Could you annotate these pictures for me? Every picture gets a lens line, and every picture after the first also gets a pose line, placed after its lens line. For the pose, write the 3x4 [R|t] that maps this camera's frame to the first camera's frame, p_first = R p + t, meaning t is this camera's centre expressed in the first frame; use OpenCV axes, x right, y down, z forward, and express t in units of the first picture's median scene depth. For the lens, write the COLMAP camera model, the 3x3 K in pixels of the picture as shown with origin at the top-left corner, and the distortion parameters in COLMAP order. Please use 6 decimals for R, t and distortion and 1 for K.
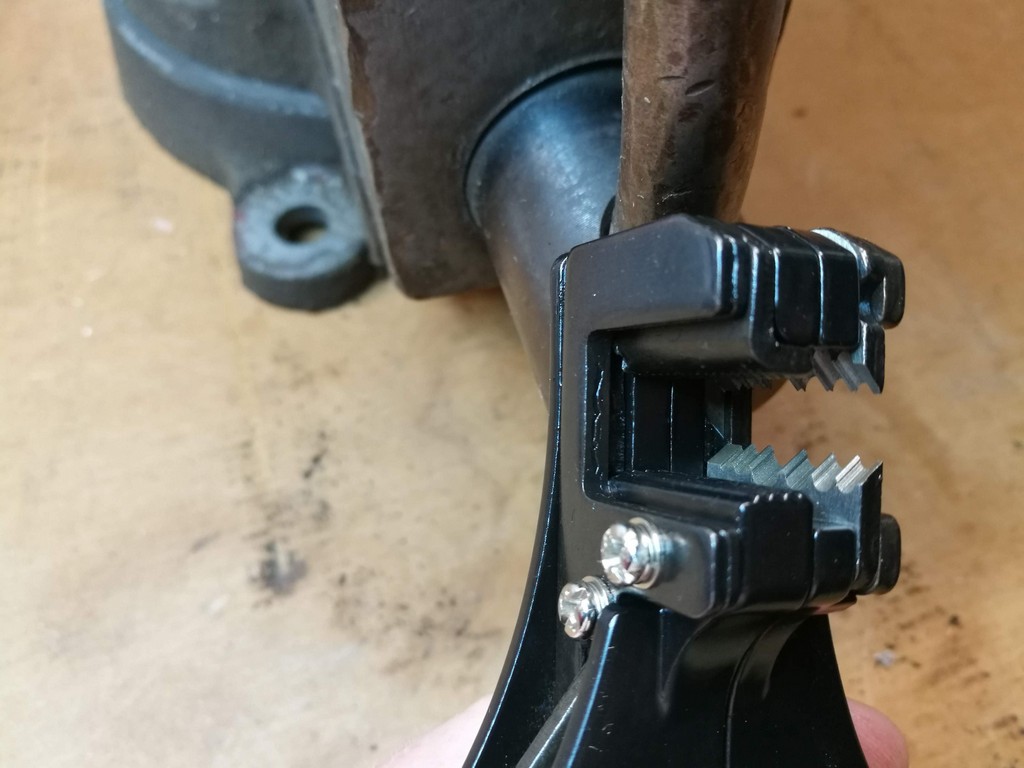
lens RADIAL K [[854.4, 0, 515.2], [0, 854.4, 382.4], [0, 0, 1]] dist [-0.099083, 0.092587]
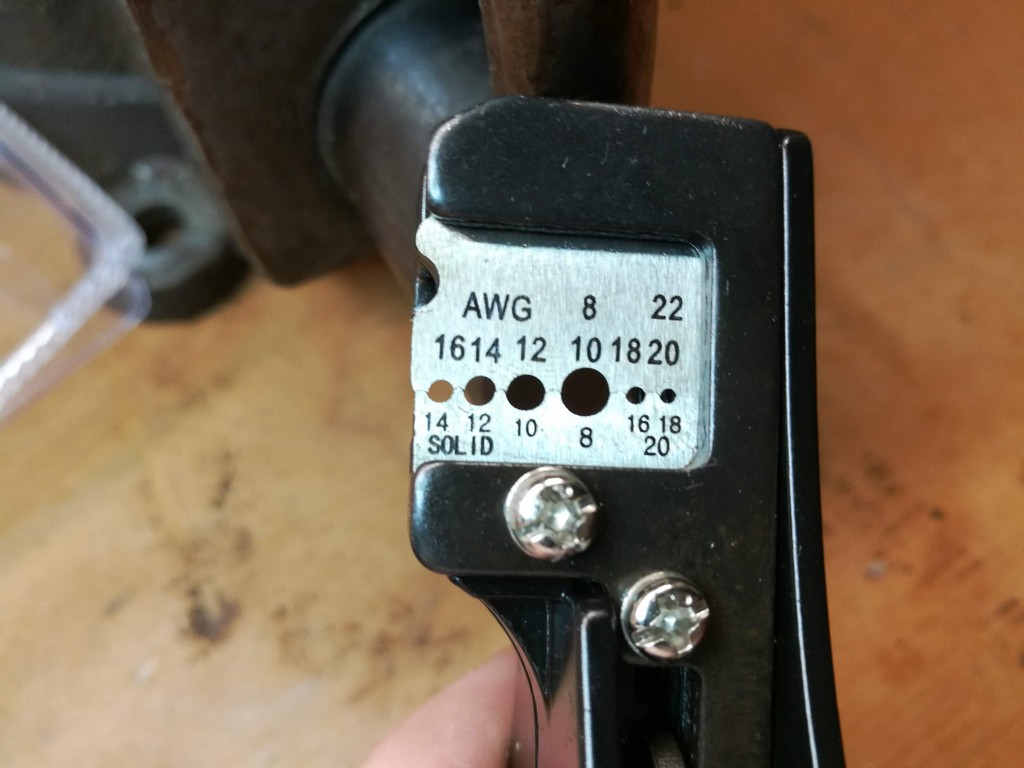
lens RADIAL K [[877.4, 0, 508.1], [0, 877.4, 387.4], [0, 0, 1]] dist [-0.164737, 0.201862]
pose [[0.977239, -0.199470, 0.072225, 0.011260], [0.194755, 0.978535, 0.067376, -0.012759], [-0.084114, -0.051776, 0.995110, 0.088584]]
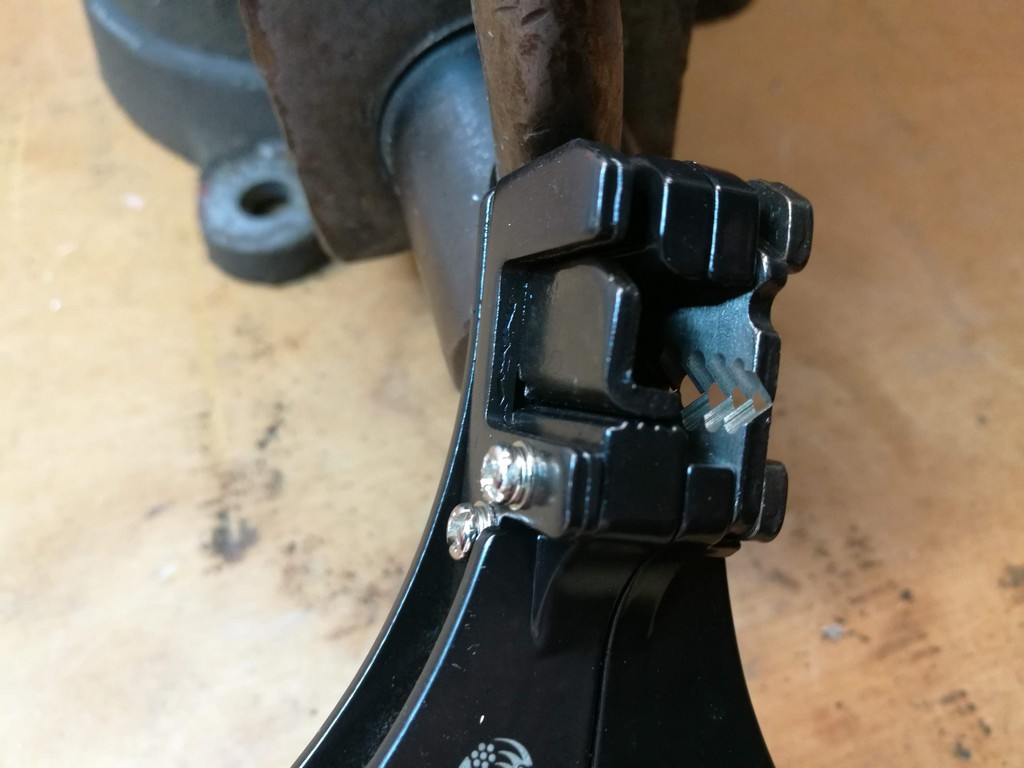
lens RADIAL K [[855.5, 0, 512.0], [0, 855.5, 384.0], [0, 0, 1]] dist [-0.118525, 0.140149]
pose [[0.999546, 0.003620, -0.029925, 0.087376], [-0.003334, 0.999948, 0.009594, 0.027810], [0.029958, -0.009490, 0.999506, 0.002799]]
